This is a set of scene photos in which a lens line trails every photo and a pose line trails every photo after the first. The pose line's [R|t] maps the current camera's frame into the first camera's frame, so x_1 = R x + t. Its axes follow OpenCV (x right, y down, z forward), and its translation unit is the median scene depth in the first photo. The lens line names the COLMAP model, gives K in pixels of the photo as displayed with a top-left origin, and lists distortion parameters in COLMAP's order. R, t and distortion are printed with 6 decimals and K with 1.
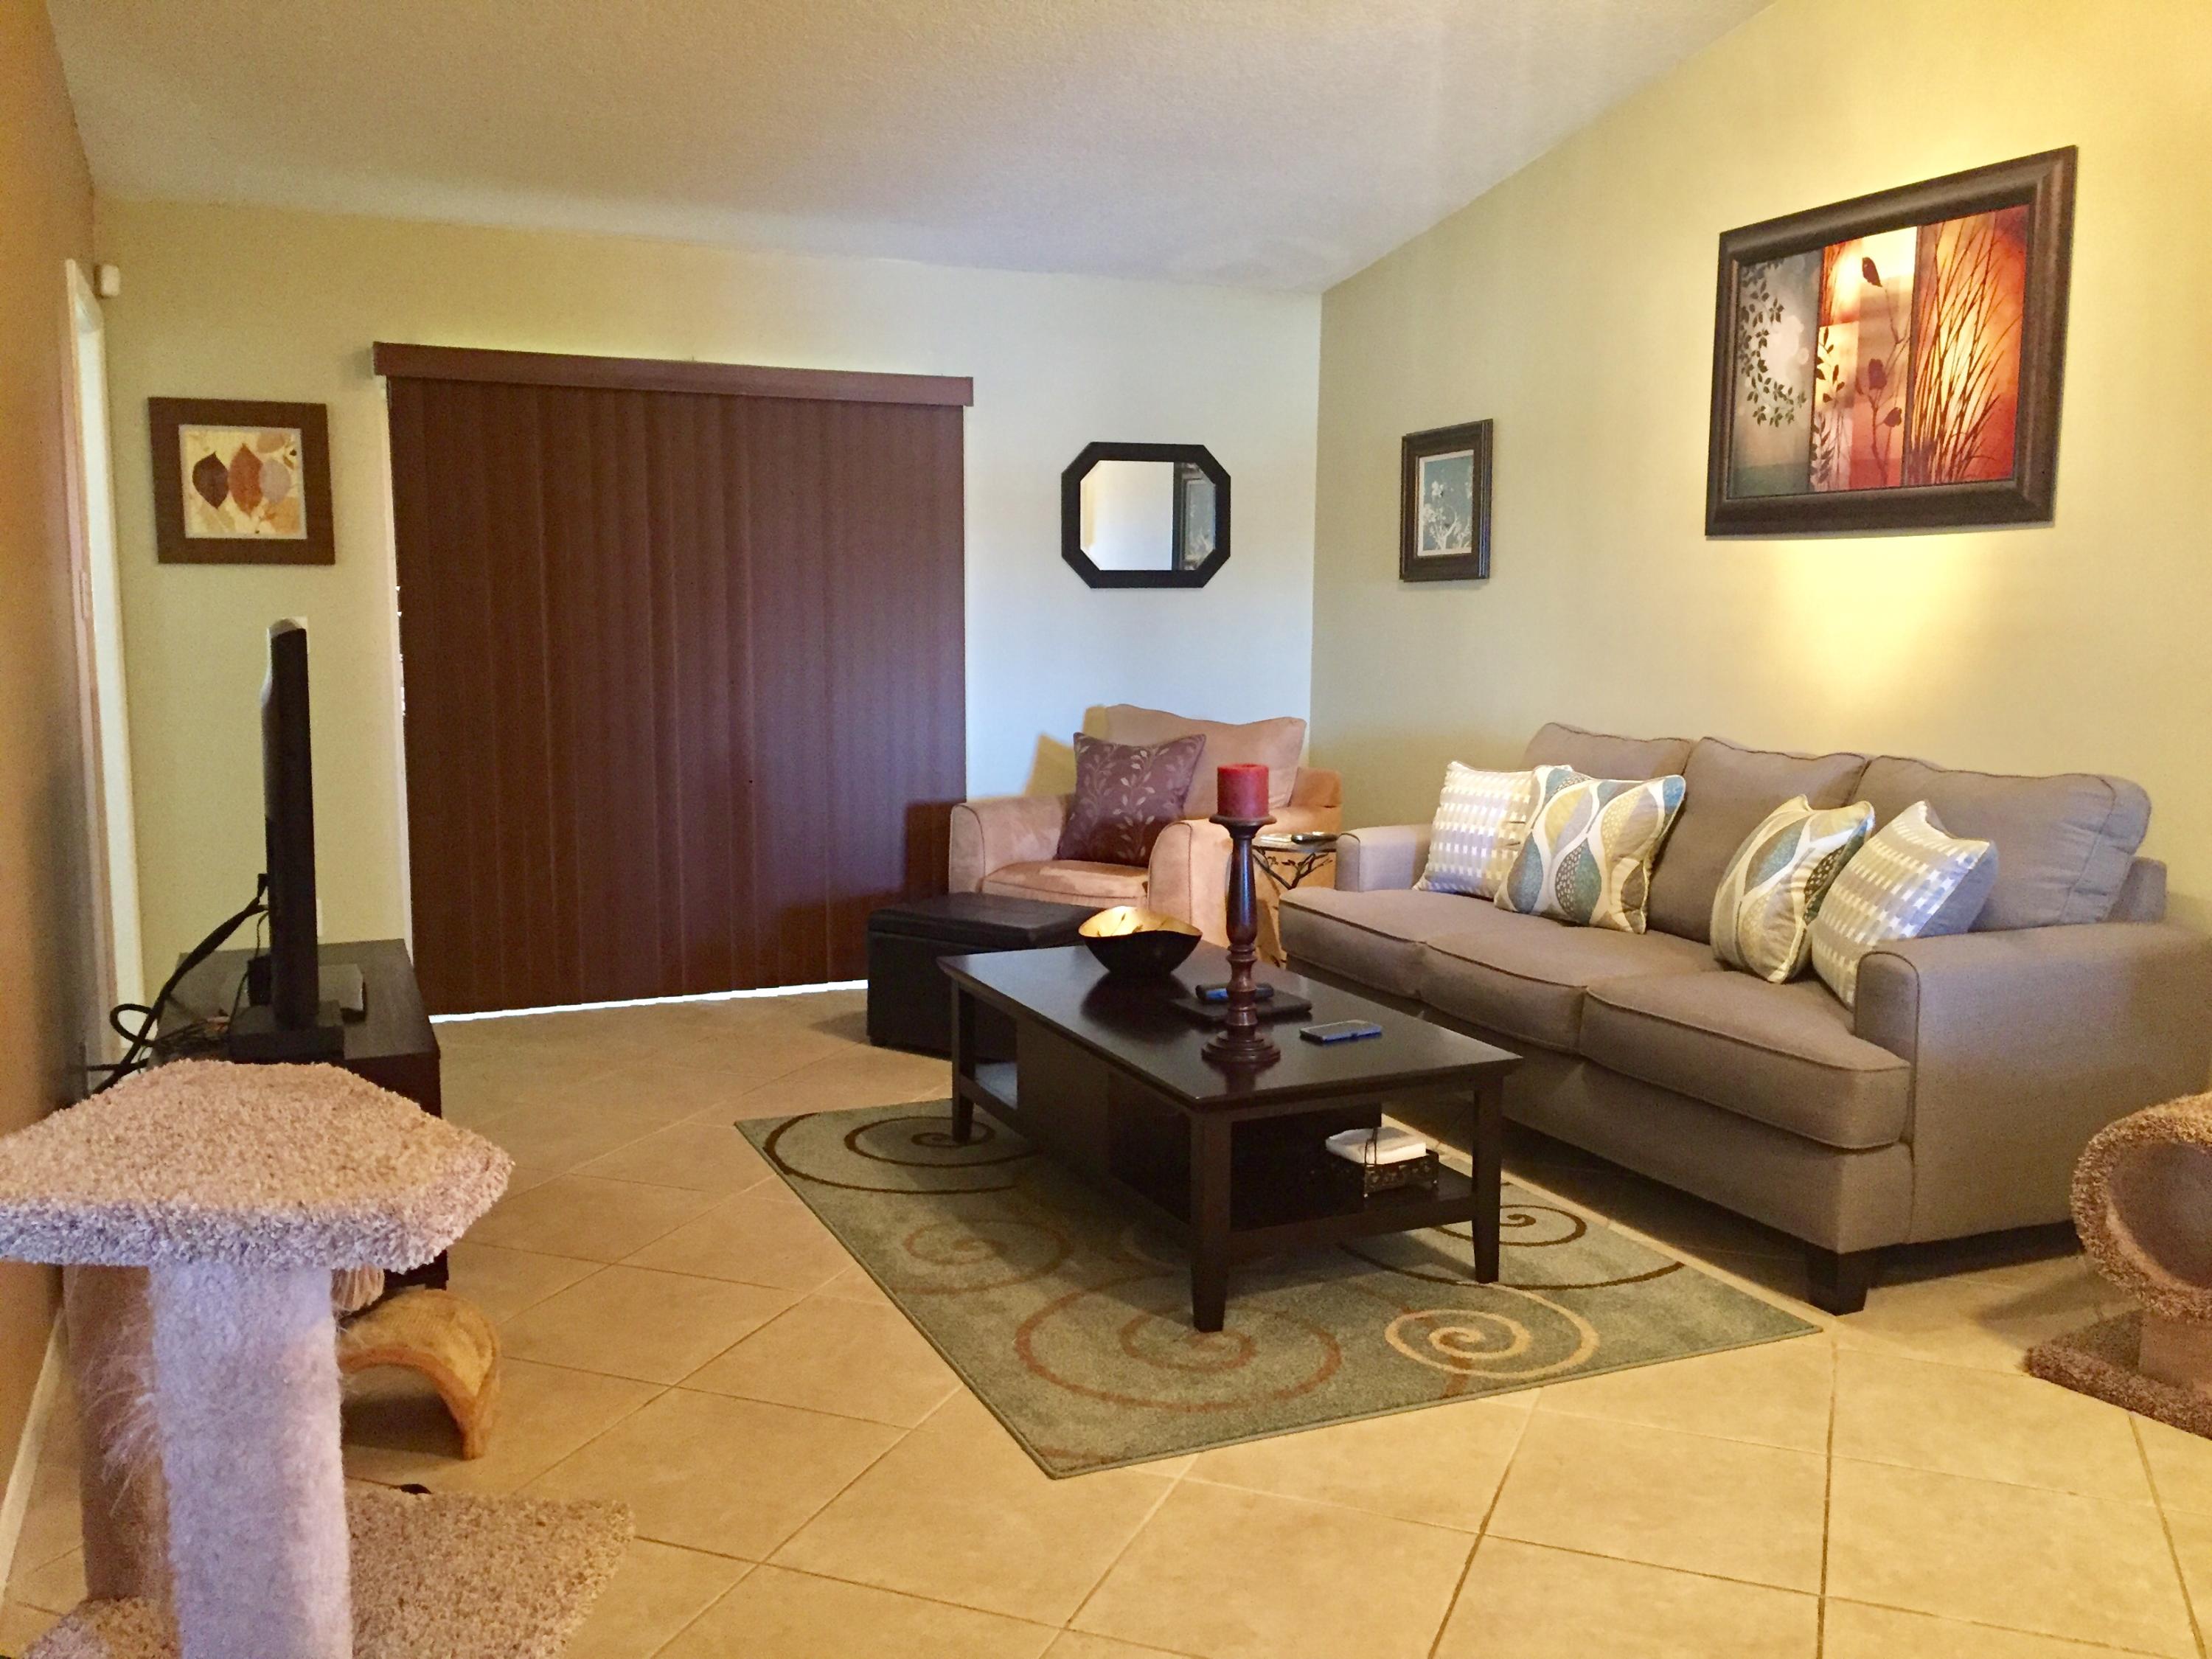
lens RADIAL K [[1889.4, 0, 1106.3], [0, 1889.4, 838.4], [0, 0, 1]] dist [0.078472, -0.117373]
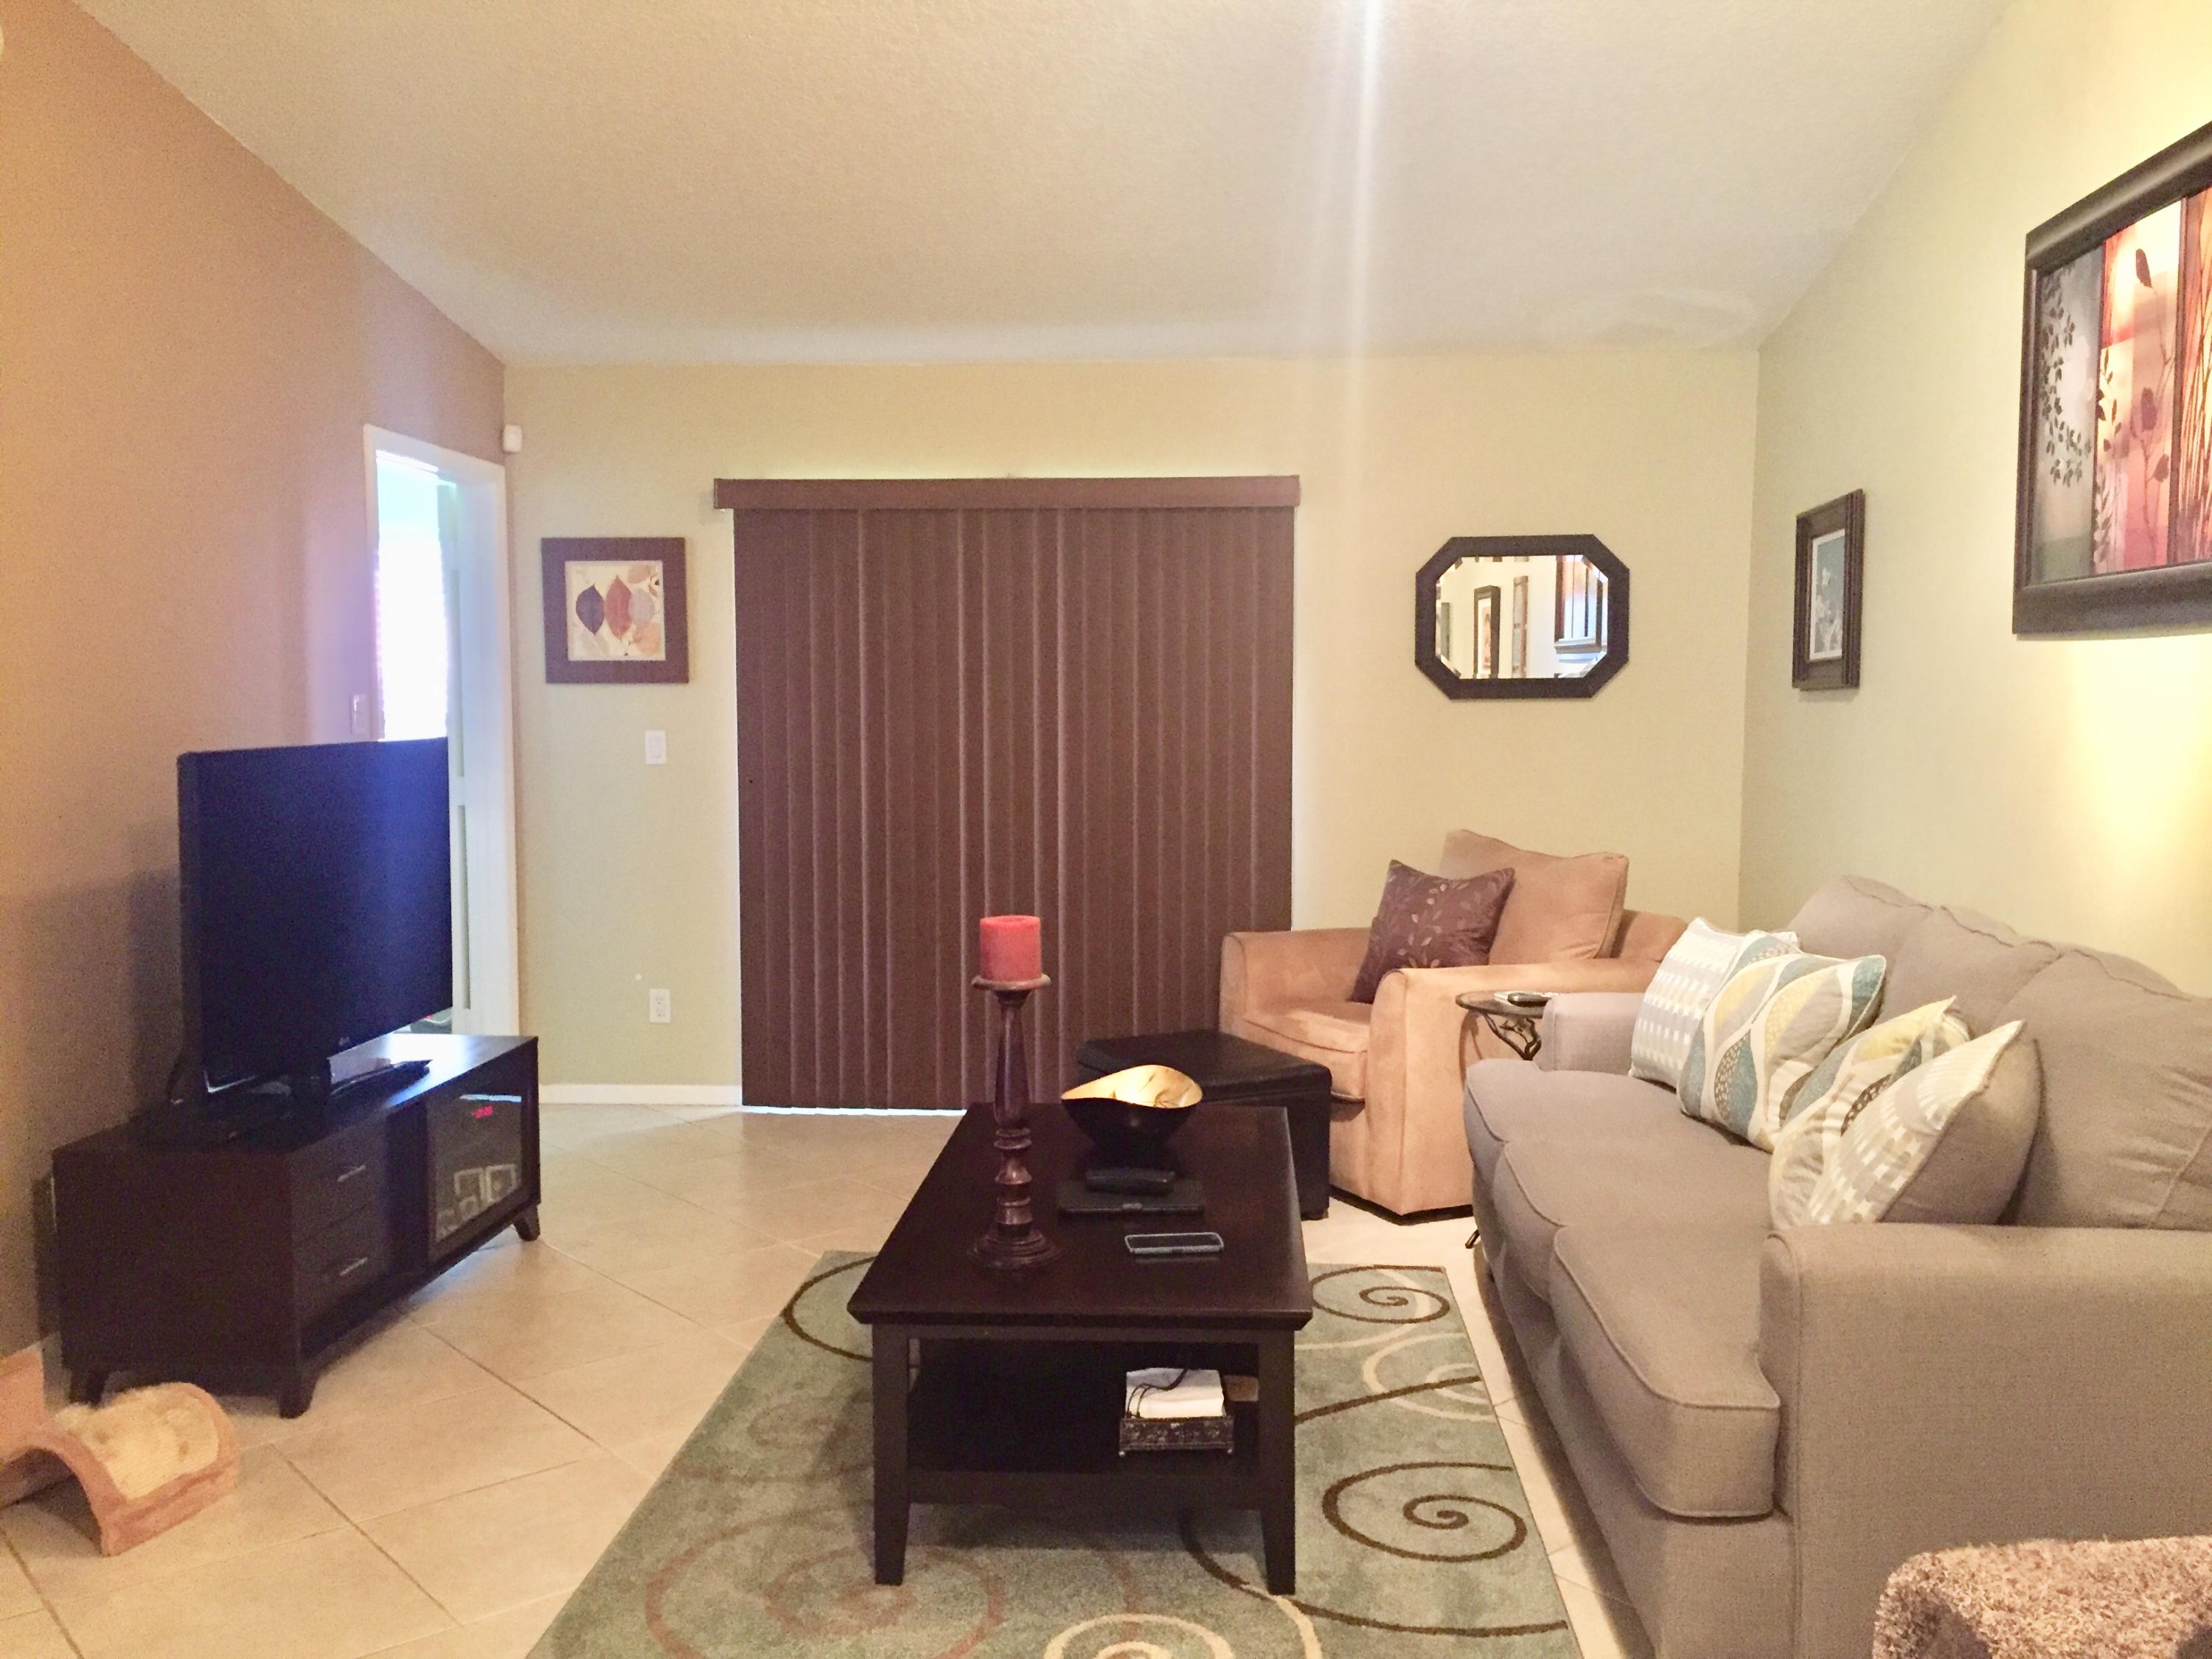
lens RADIAL K [[1889.4, 0, 1101.1], [0, 1889.4, 835.1], [0, 0, 1]] dist [0.078472, -0.117373]
pose [[0.883197, 0.031752, -0.467926, 0.383088], [-0.056378, 0.997659, -0.038715, -0.034426], [0.465601, 0.060574, 0.882919, 0.194588]]
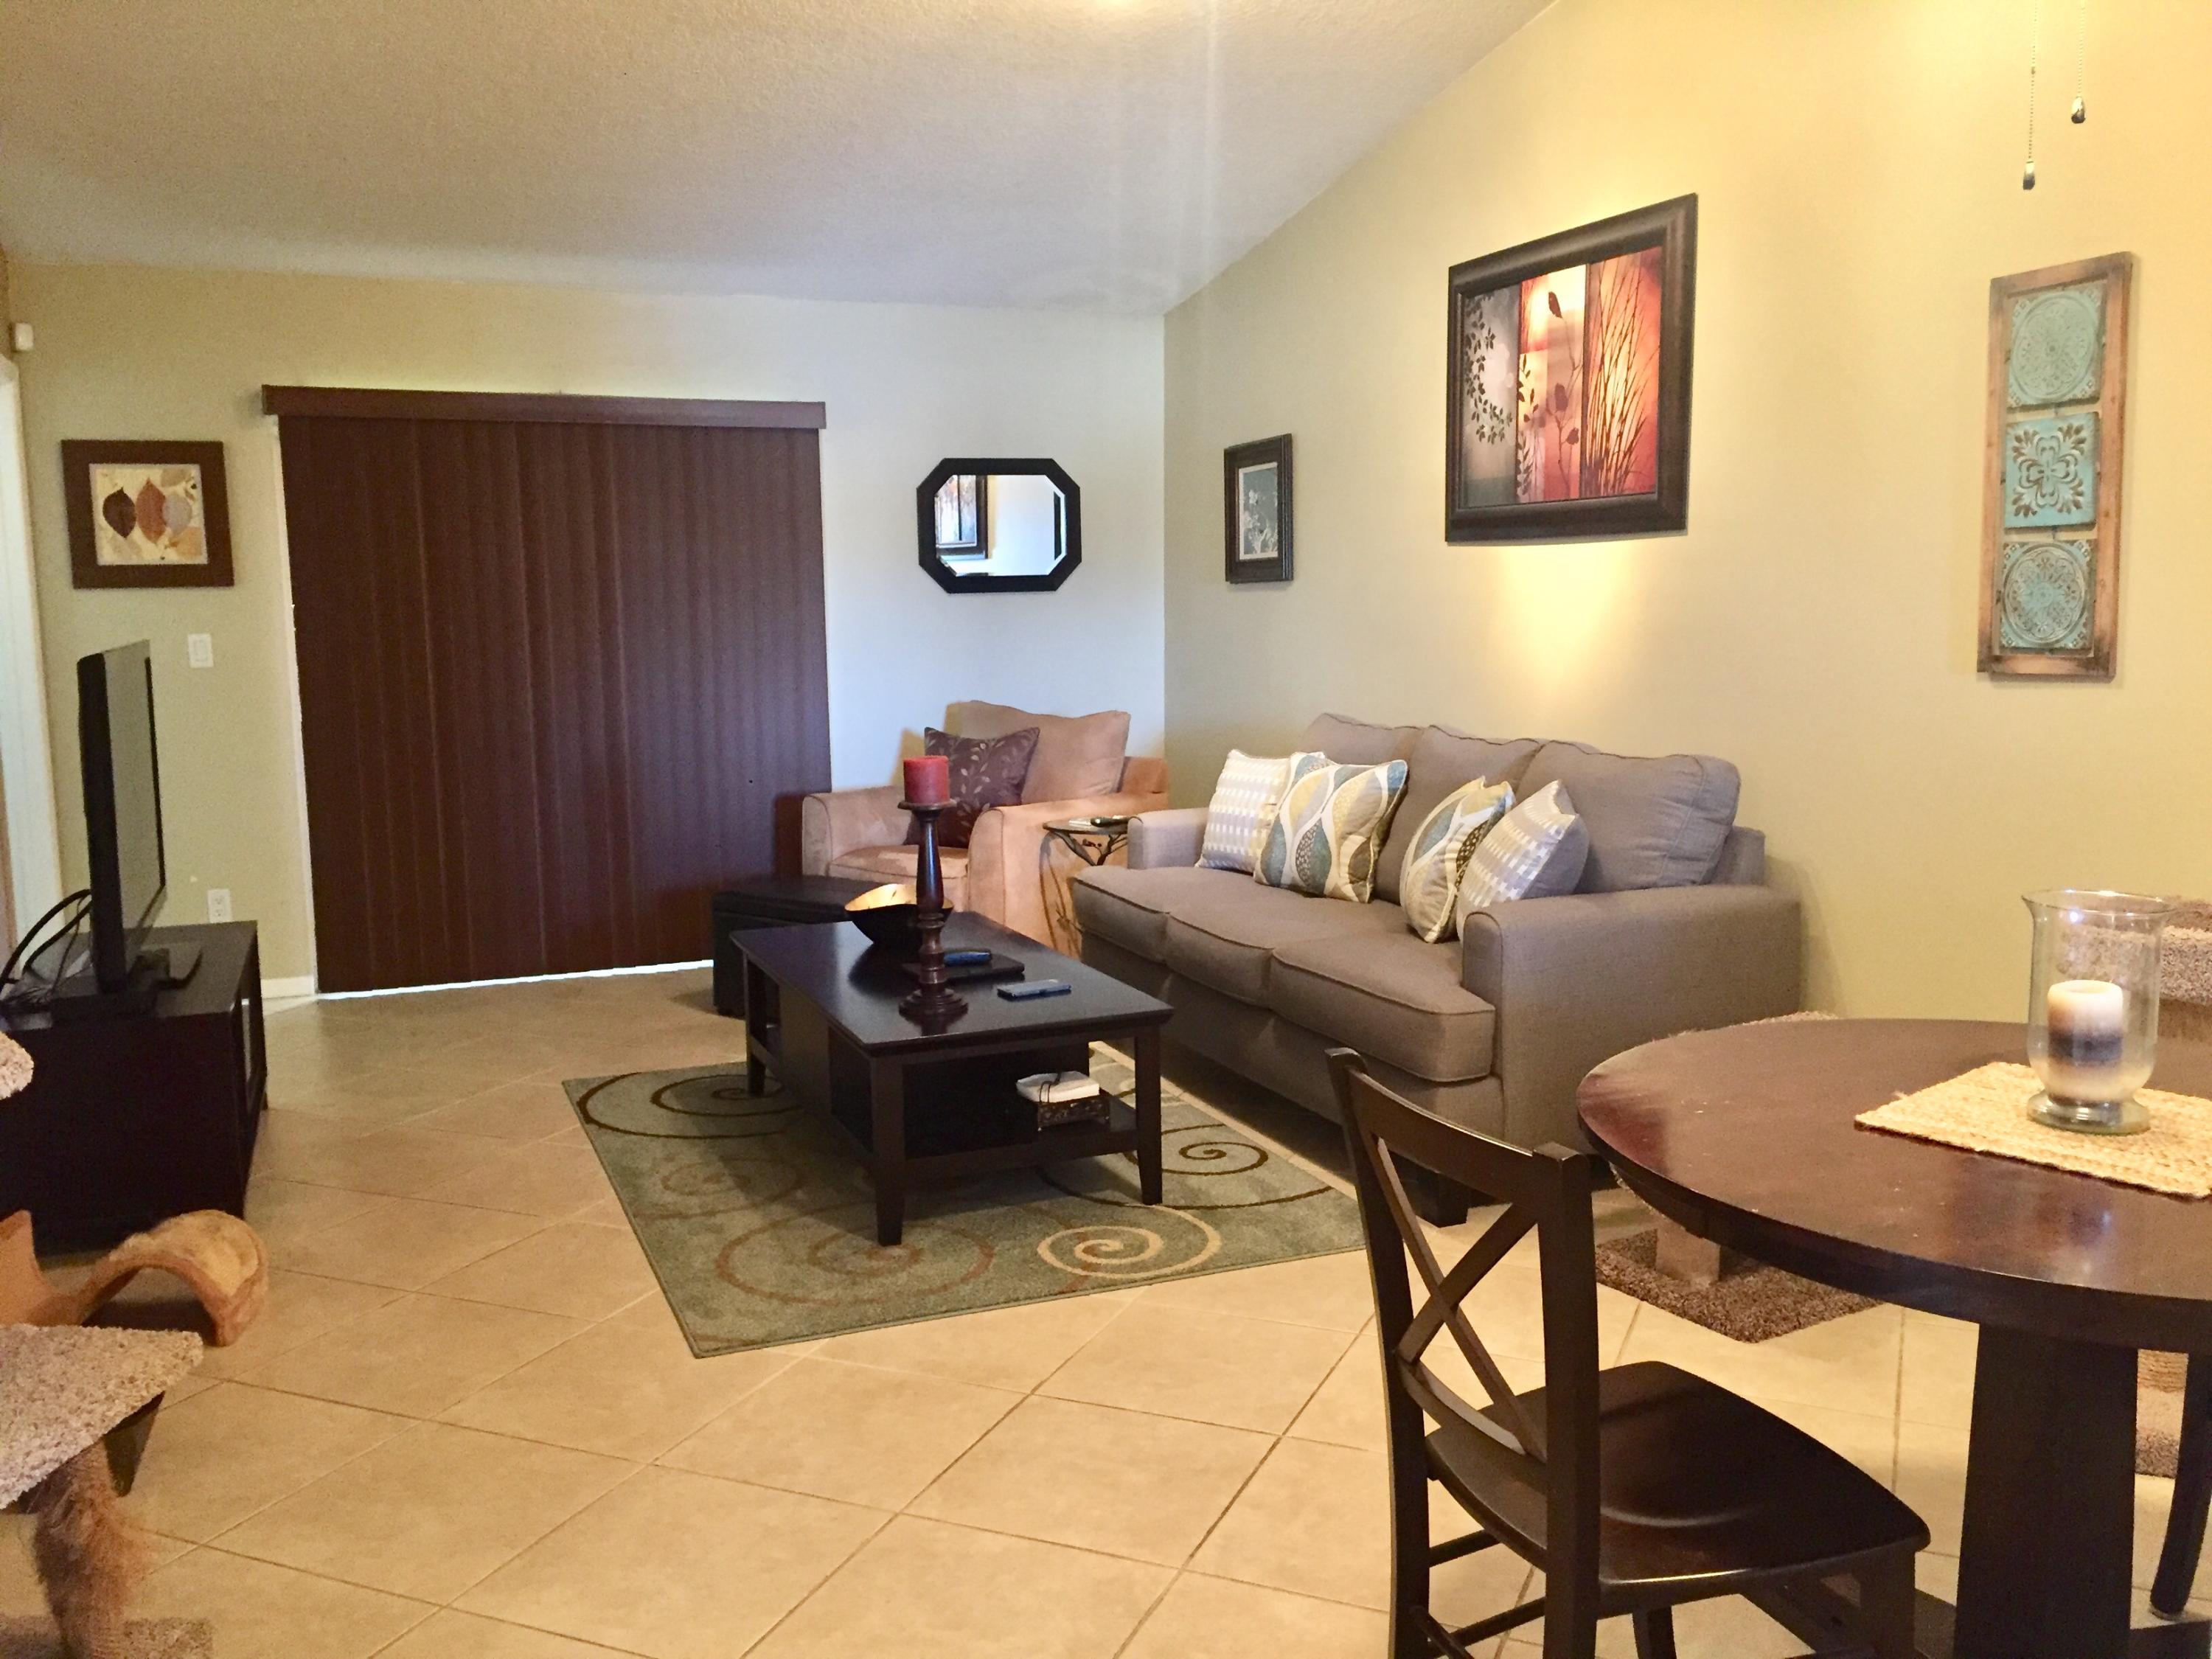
lens RADIAL K [[1889.4, 0, 1106.2], [0, 1889.4, 837.0], [0, 0, 1]] dist [0.078472, -0.117373]
pose [[0.999404, -0.013166, -0.031902, 0.164490], [0.013317, 0.999901, 0.004541, 0.004494], [0.031839, -0.004963, 0.999481, -0.112704]]
